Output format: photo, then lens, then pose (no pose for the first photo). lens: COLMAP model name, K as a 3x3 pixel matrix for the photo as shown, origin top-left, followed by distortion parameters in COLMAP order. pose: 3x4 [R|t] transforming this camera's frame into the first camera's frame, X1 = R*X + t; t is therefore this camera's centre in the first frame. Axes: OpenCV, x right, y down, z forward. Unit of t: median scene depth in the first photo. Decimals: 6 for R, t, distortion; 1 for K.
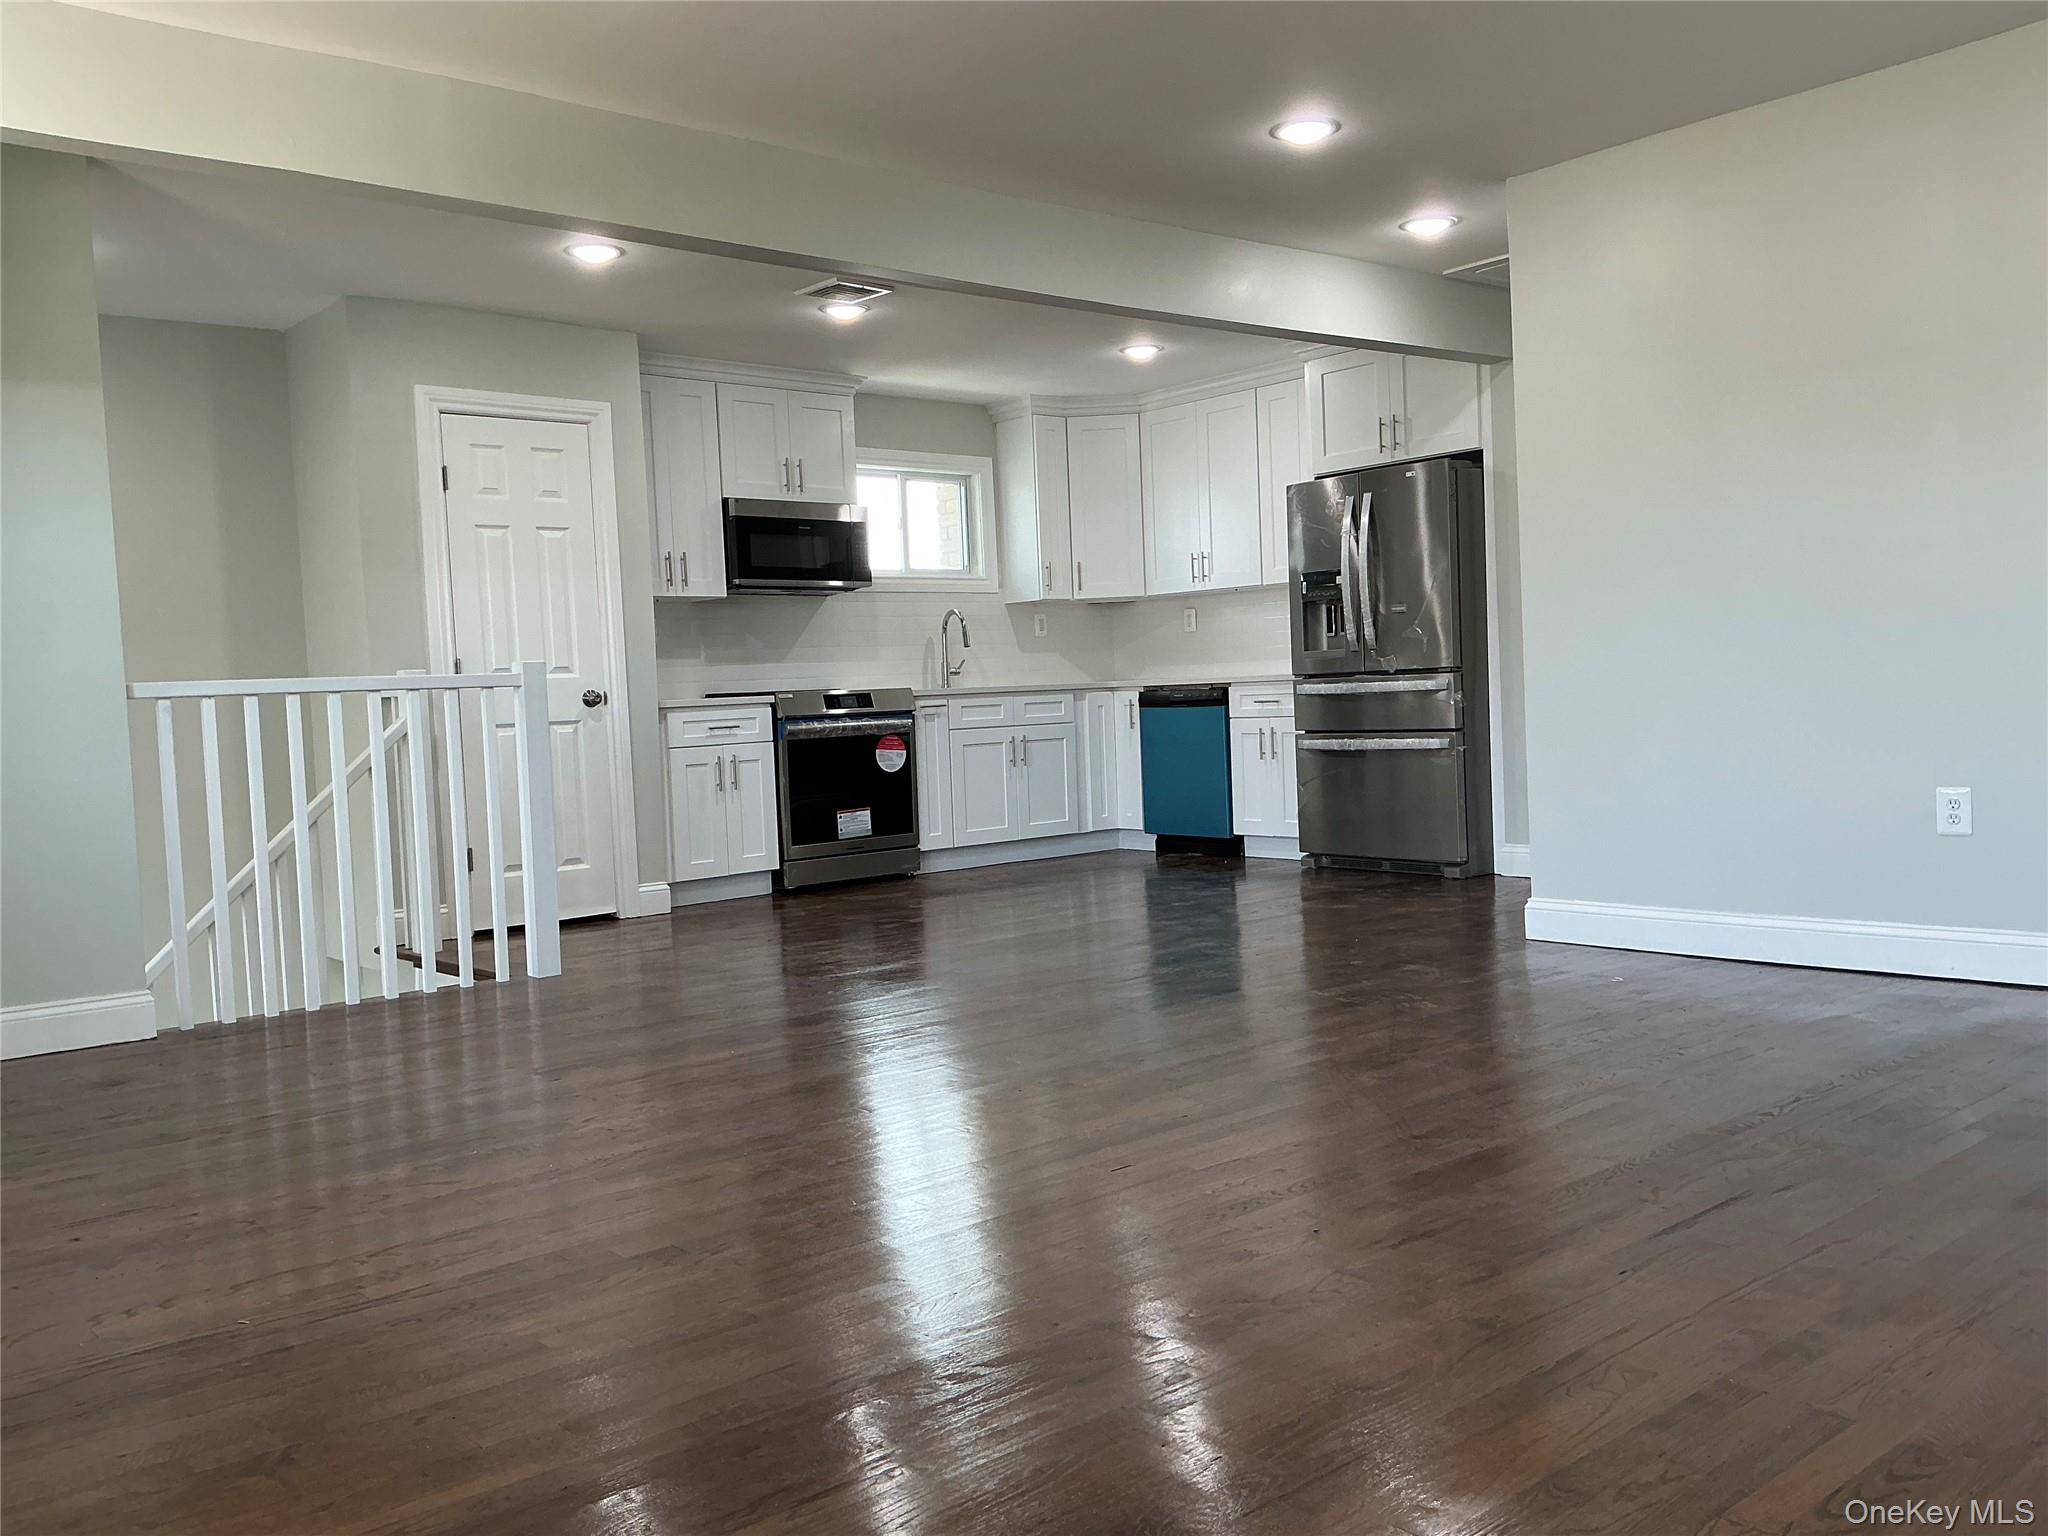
lens RADIAL K [[1672.8, 0, 1022.2], [0, 1672.8, 792.9], [0, 0, 1]] dist [0.069868, -0.166994]
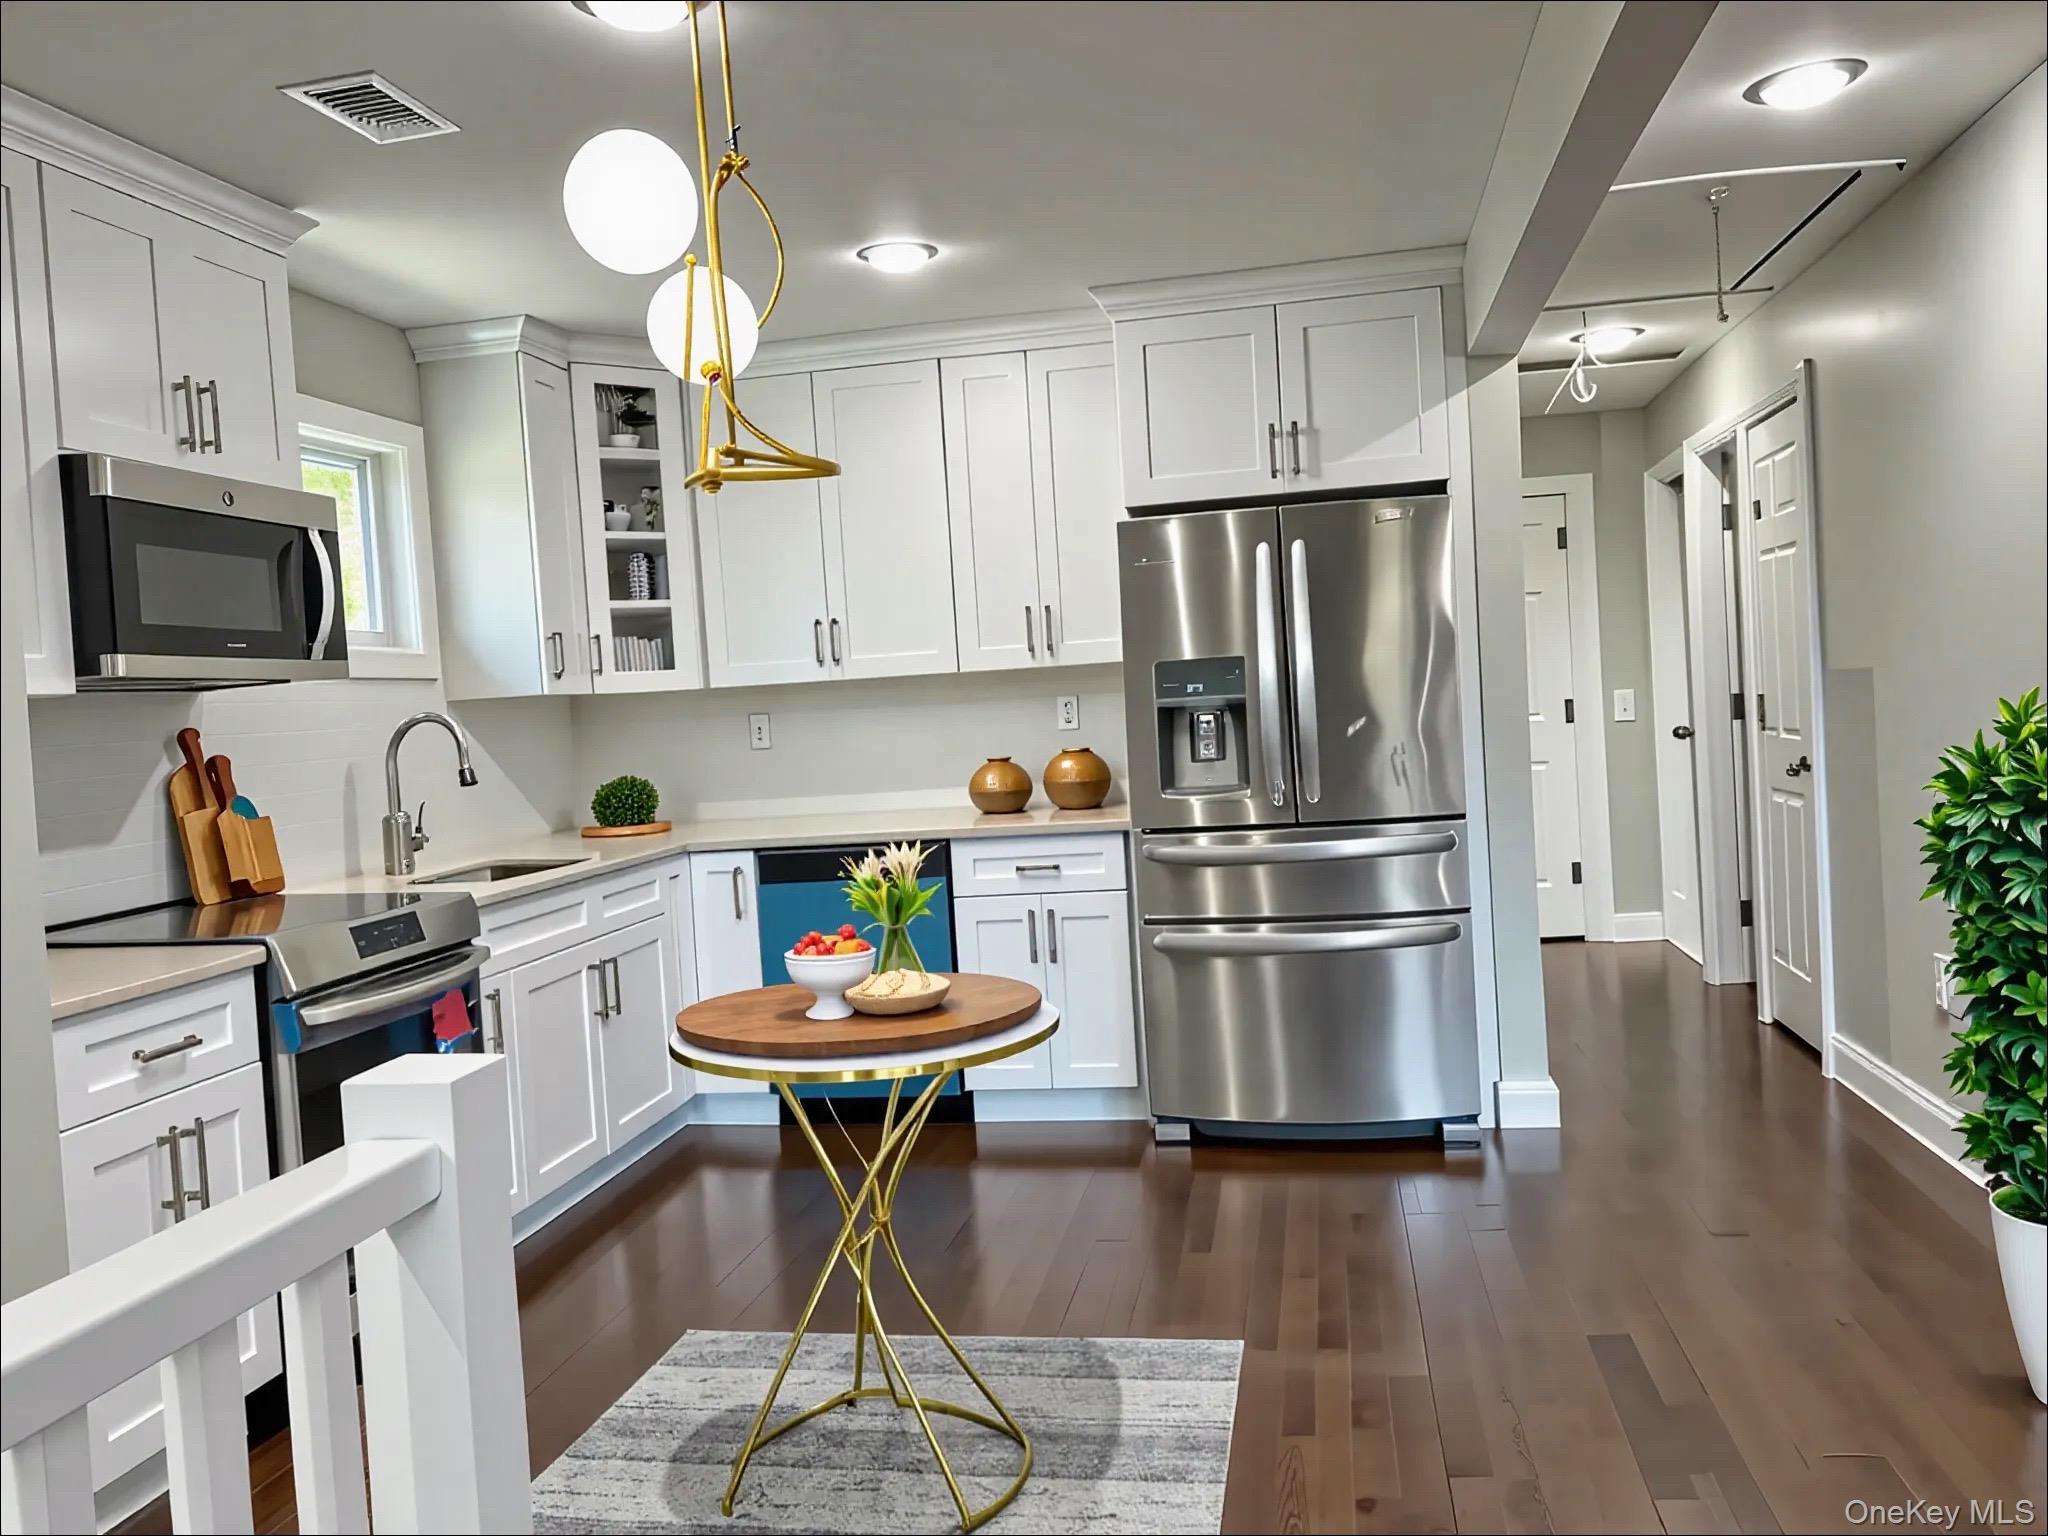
lens RADIAL K [[1666.2, 0, 1024.0], [0, 1666.2, 768.0], [0, 0, 1]] dist [0.005749, 0.000322]
pose [[0.771932, -0.024696, 0.635226, -0.259395], [0.058568, 0.997758, -0.032383, -0.076774], [-0.633002, 0.062201, 0.771647, 0.572154]]
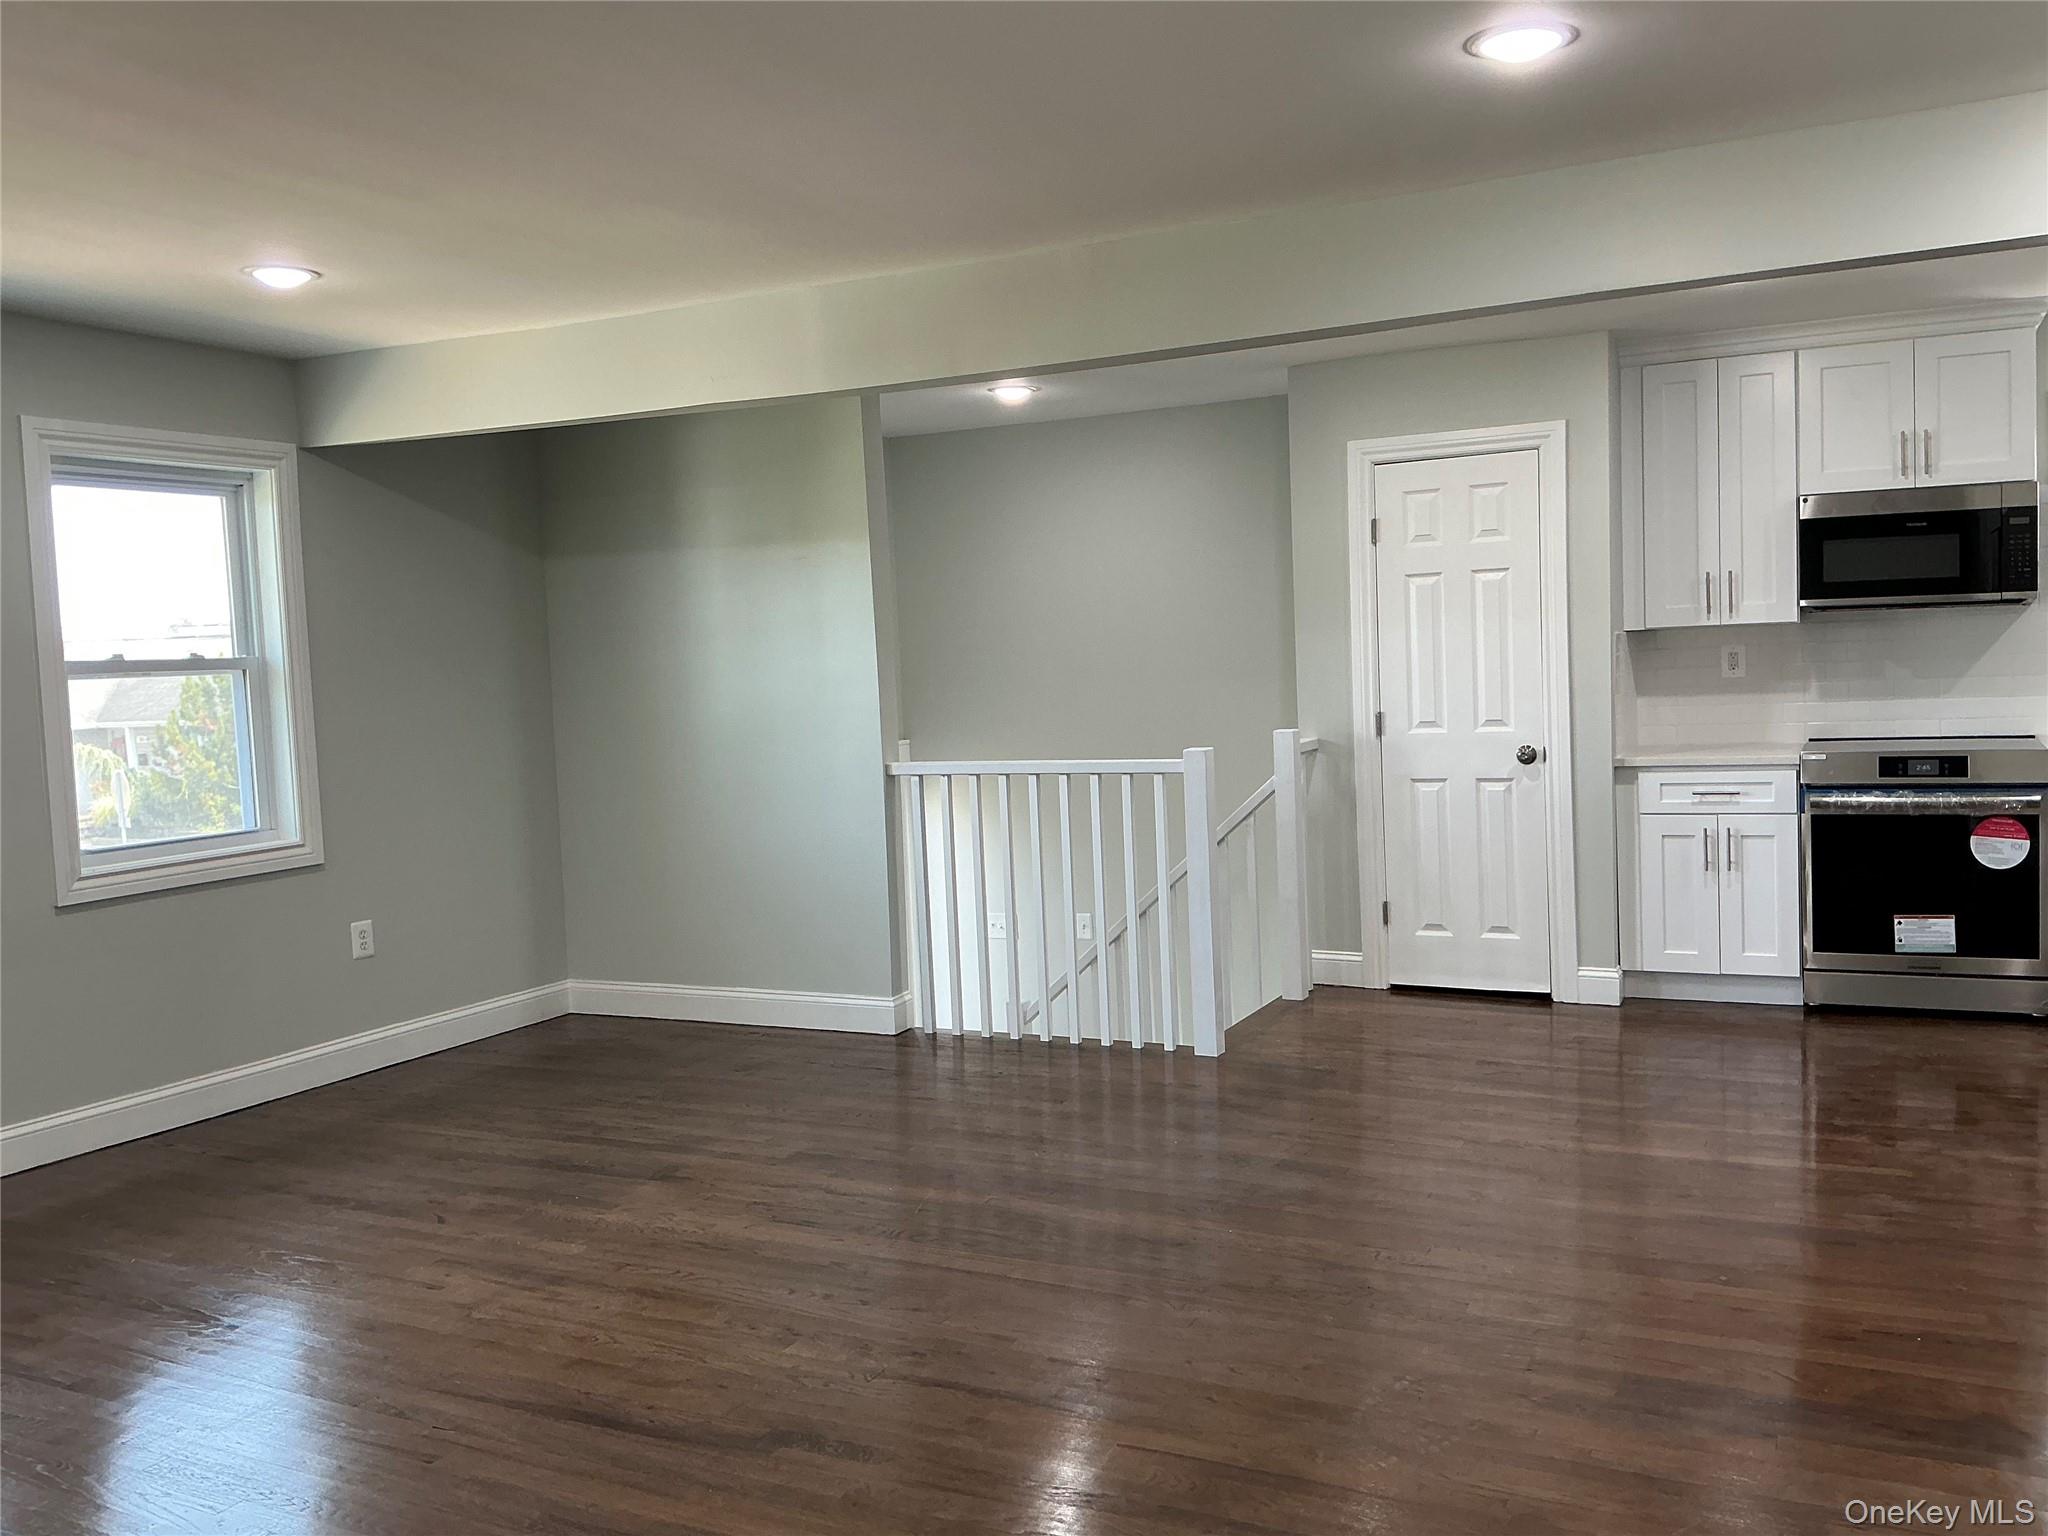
lens RADIAL K [[1690.8, 0, 1035.7], [0, 1690.8, 765.5], [0, 0, 1]] dist [0.078298, -0.172318]
pose [[0.379133, 0.088630, -0.921088, 0.443316], [-0.028716, 0.996050, 0.084023, -0.109358], [0.924896, -0.005407, 0.380181, 0.372459]]
